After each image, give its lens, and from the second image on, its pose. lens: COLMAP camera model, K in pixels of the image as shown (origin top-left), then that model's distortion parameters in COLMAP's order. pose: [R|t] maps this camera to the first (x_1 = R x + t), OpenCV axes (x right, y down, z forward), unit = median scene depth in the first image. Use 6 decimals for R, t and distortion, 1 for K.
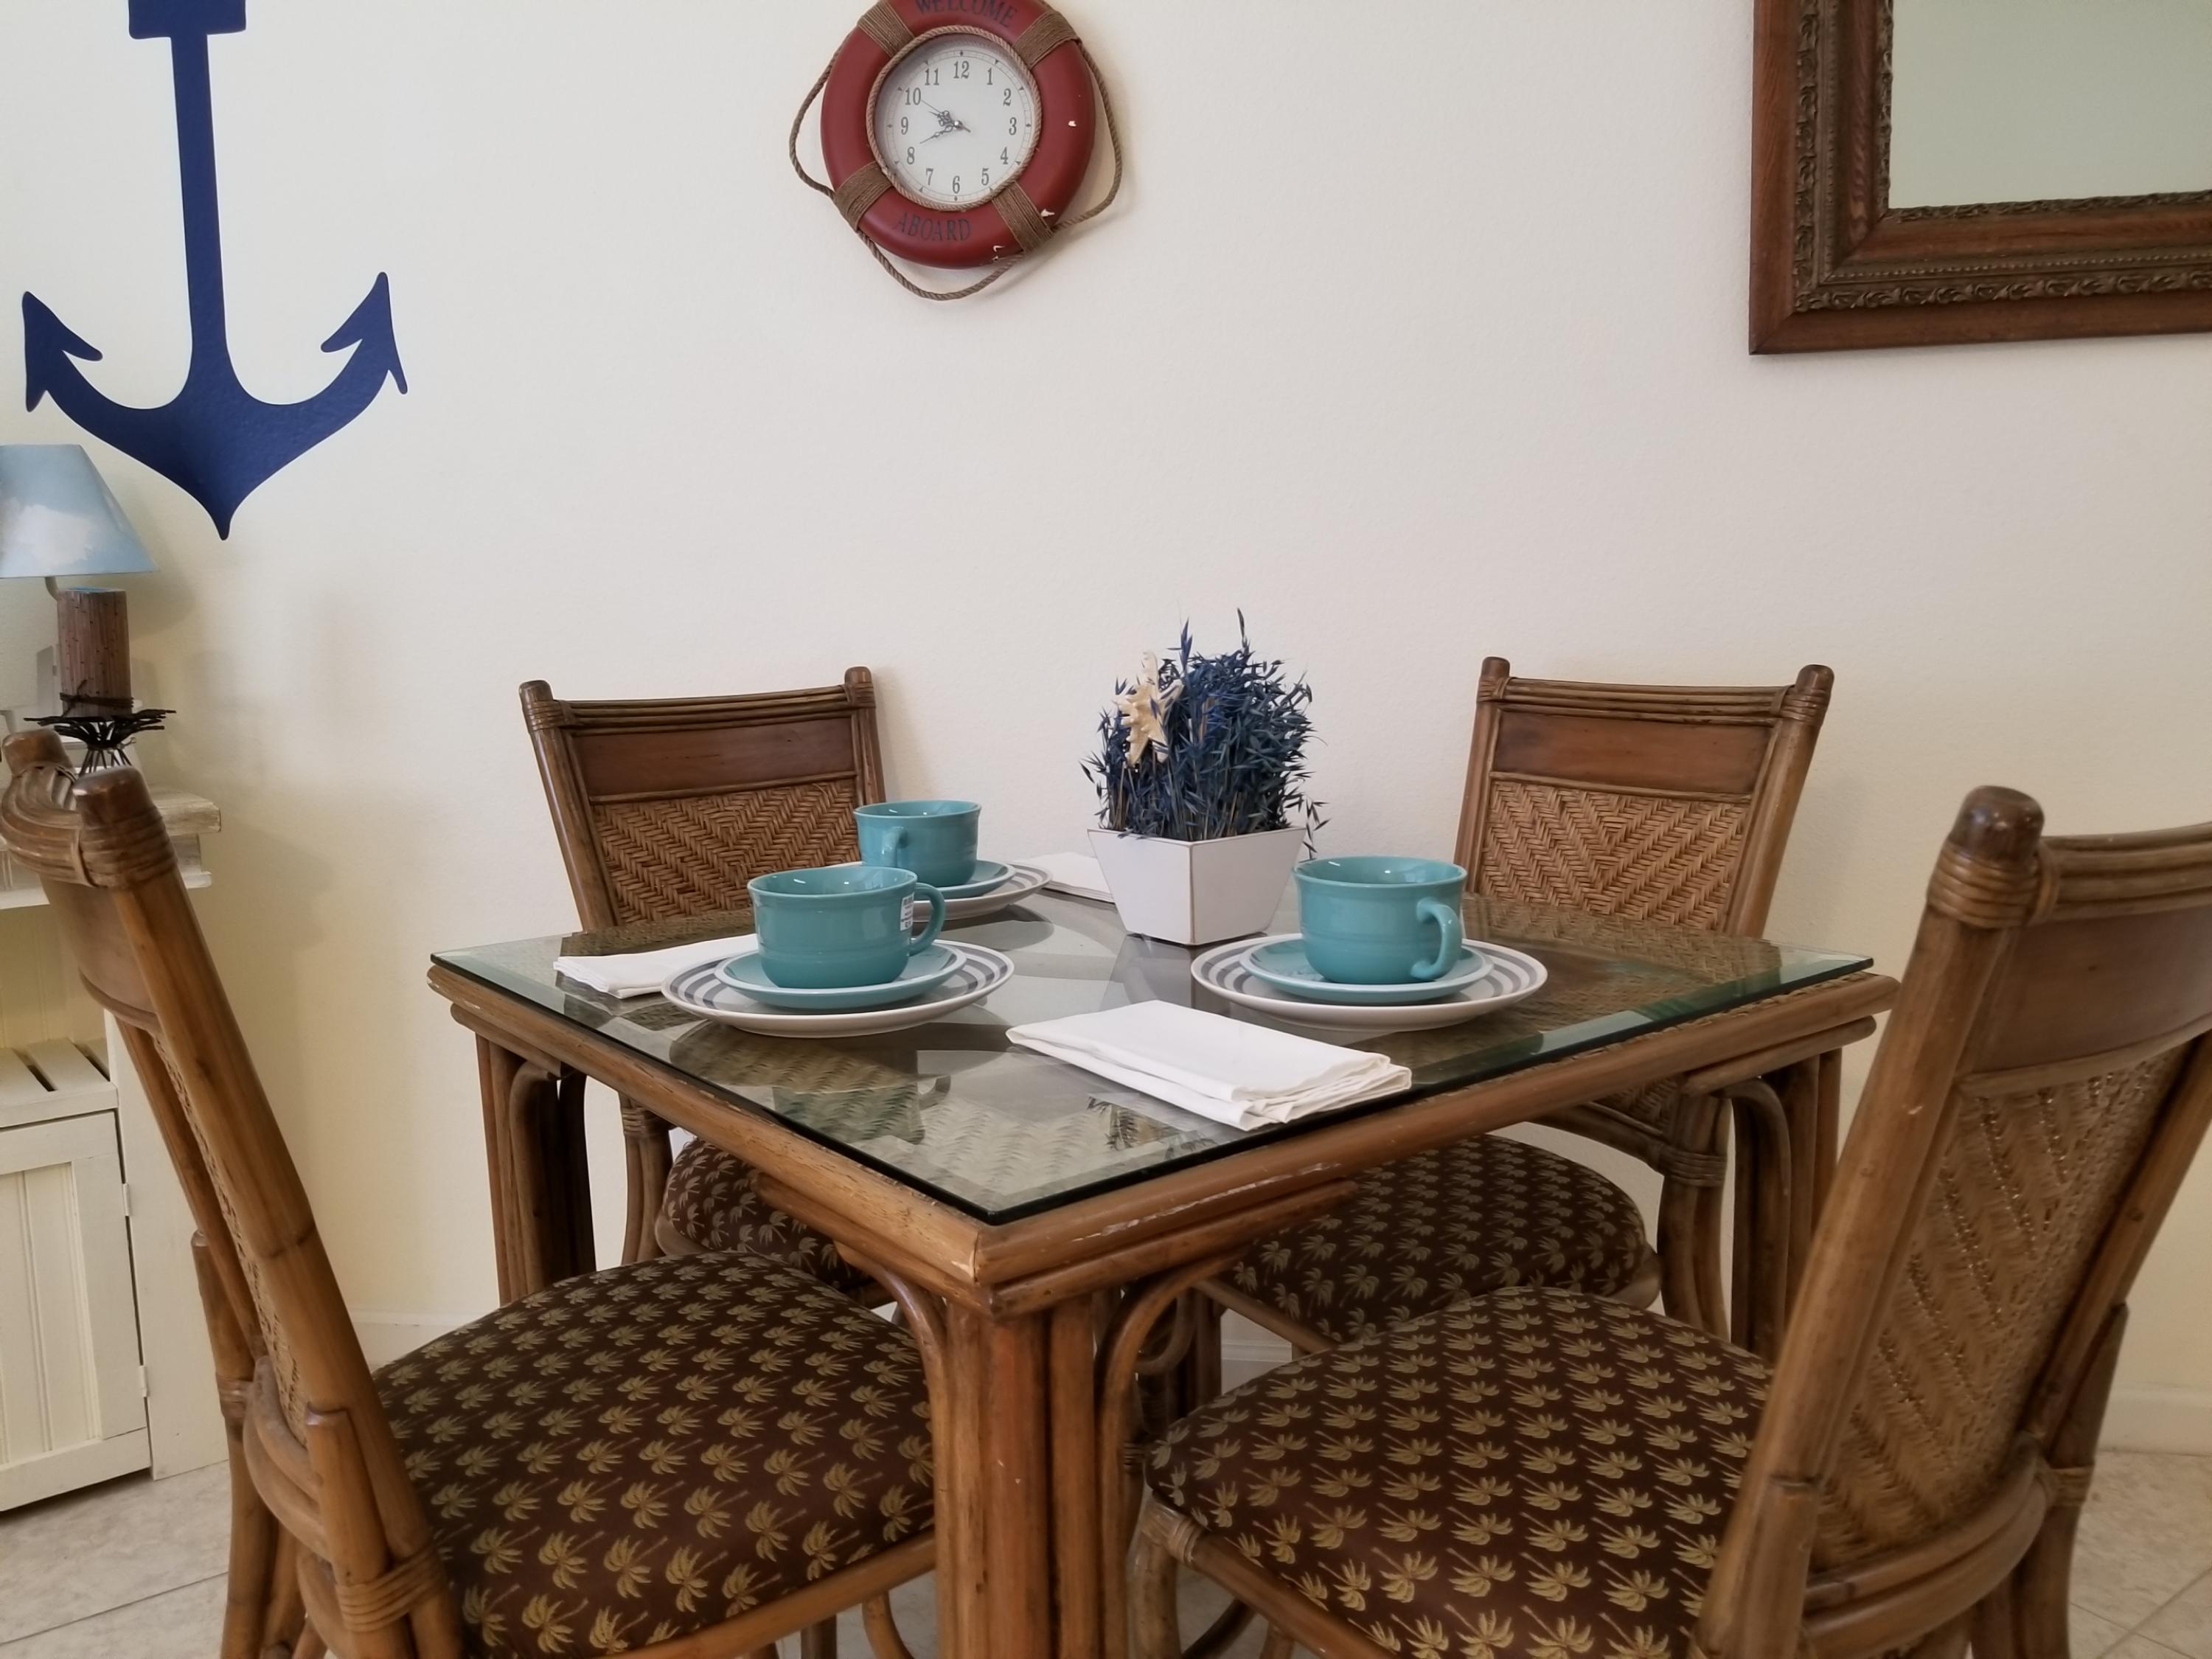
lens RADIAL K [[1740.7, 0, 1106.0], [0, 1740.7, 829.5], [0, 0, 1]] dist [-0.001961, -0.010365]
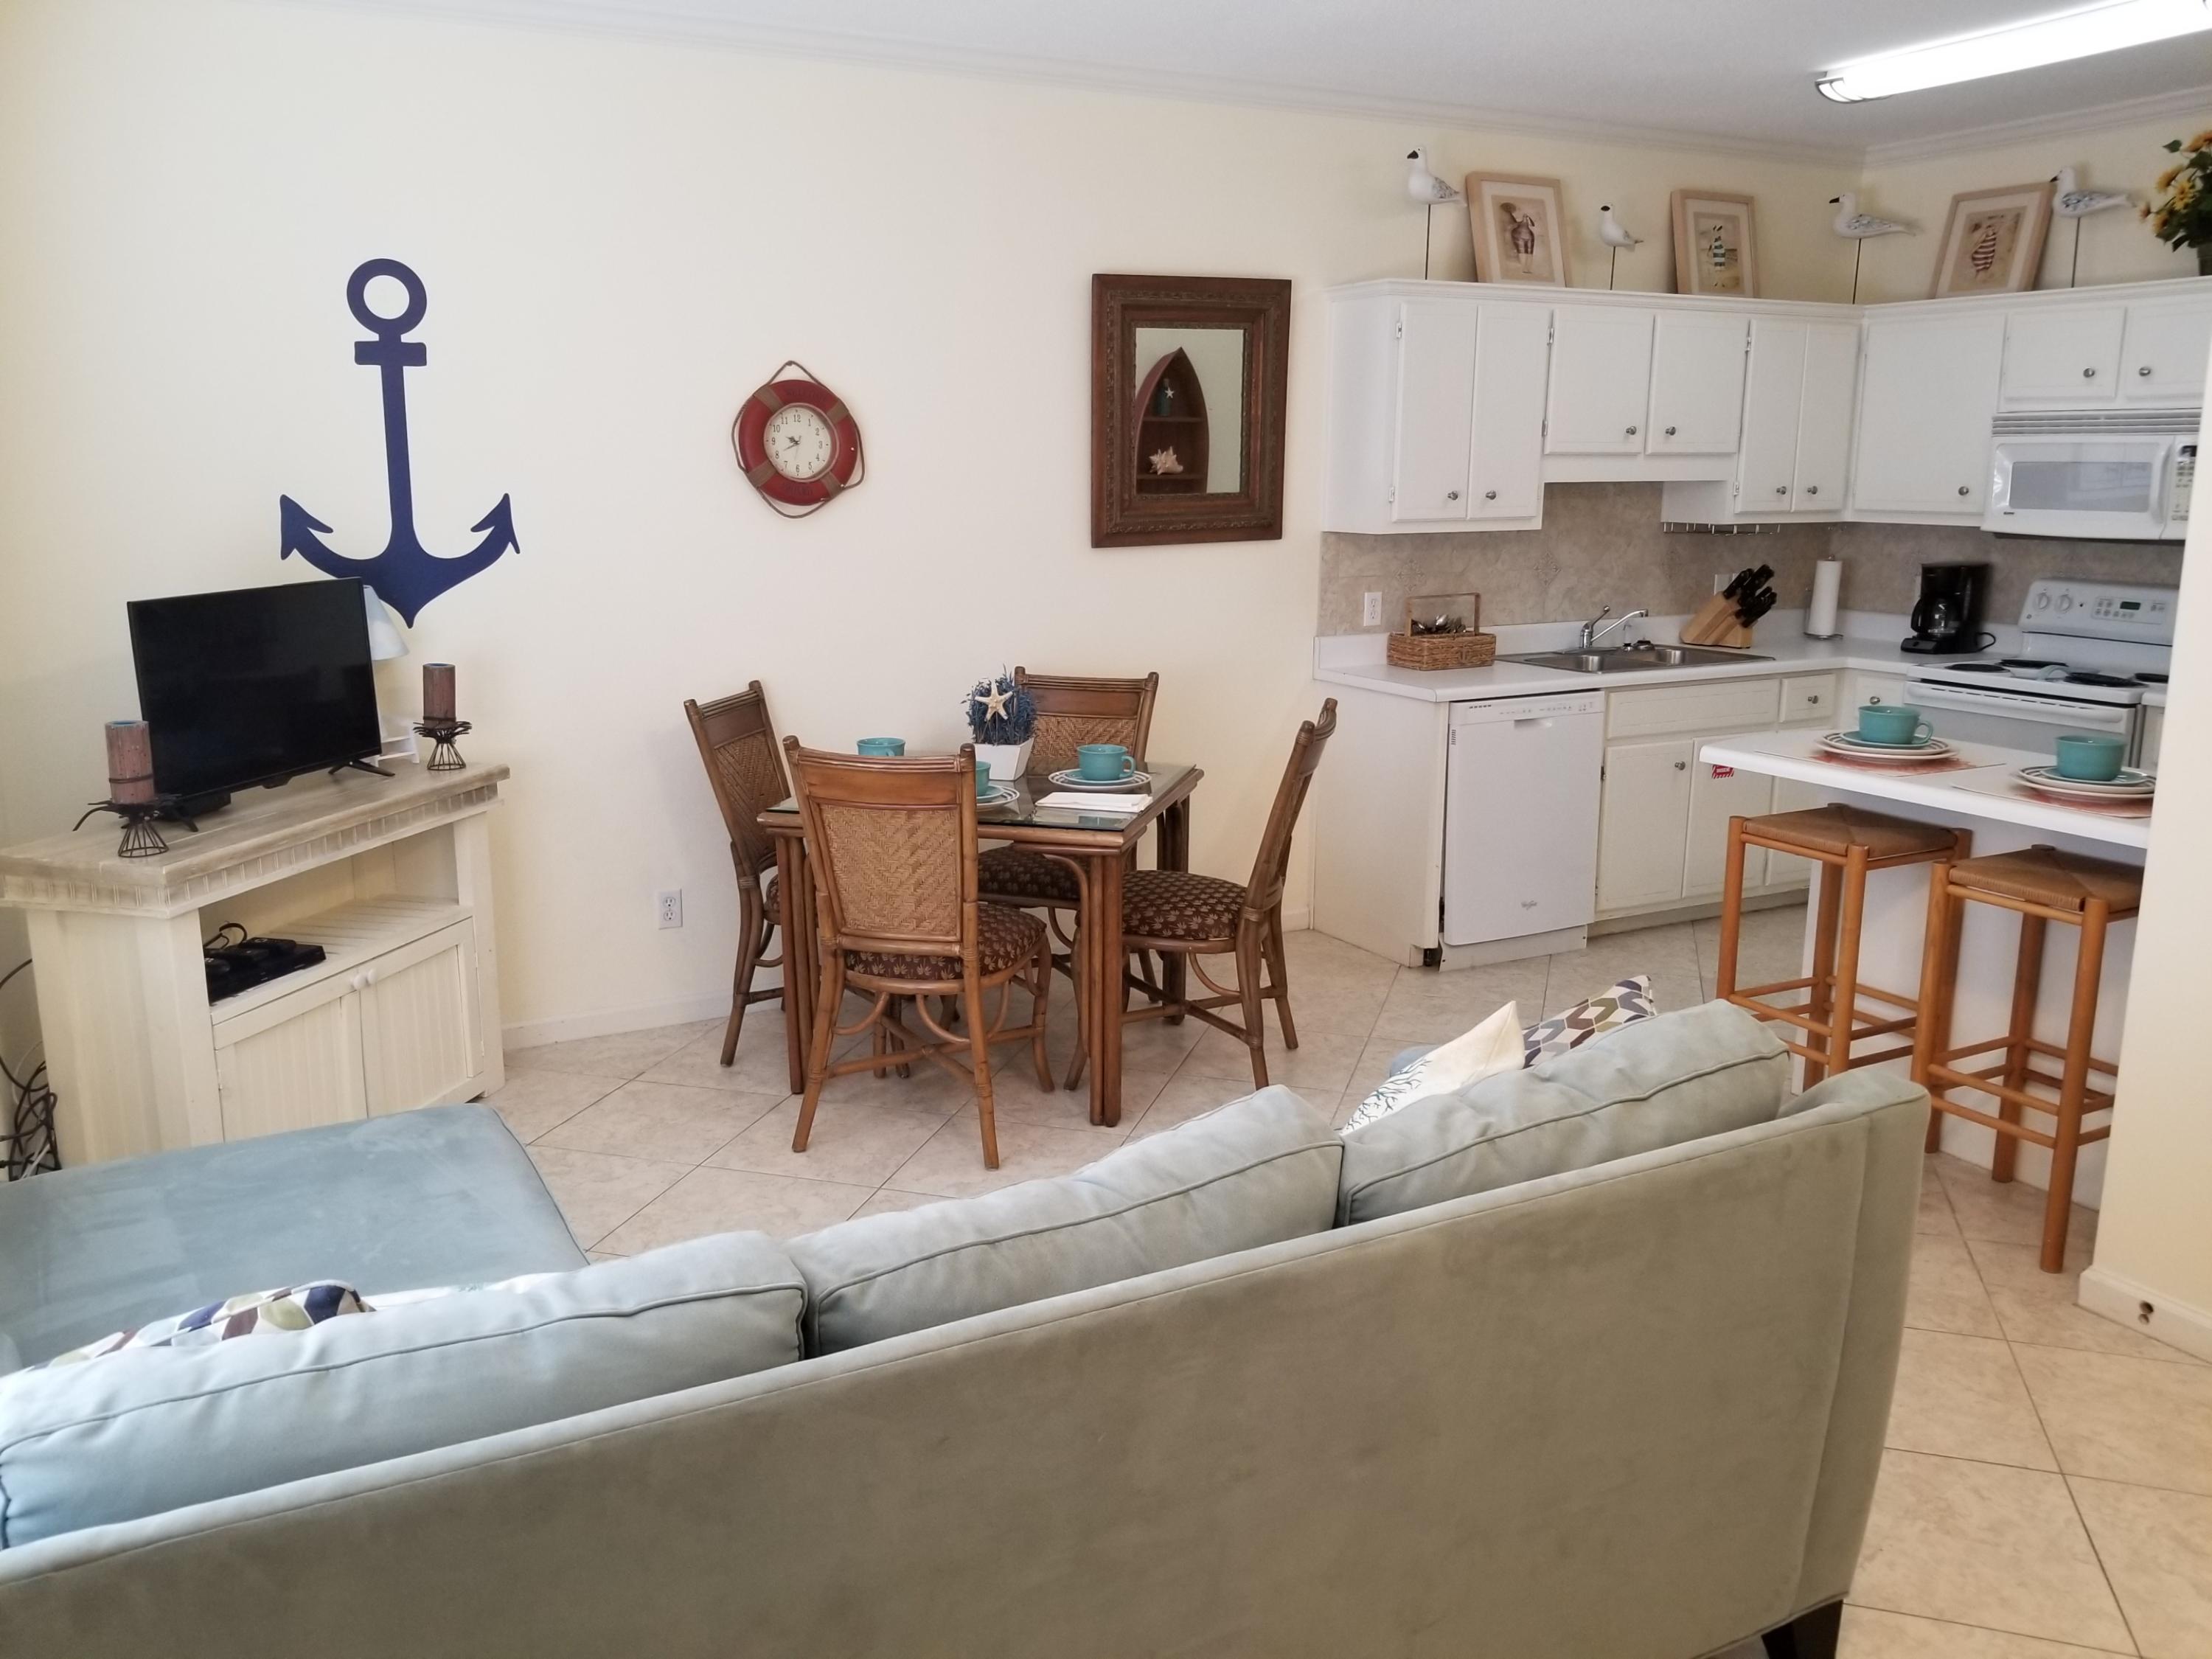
lens RADIAL K [[1740.7, 0, 1106.0], [0, 1740.7, 829.5], [0, 0, 1]] dist [-0.001961, -0.010365]
pose [[0.795910, -0.103854, 0.596441, -1.231501], [0.067080, 0.994239, 0.083606, -0.066555], [-0.601687, -0.026534, 0.798291, -1.130452]]
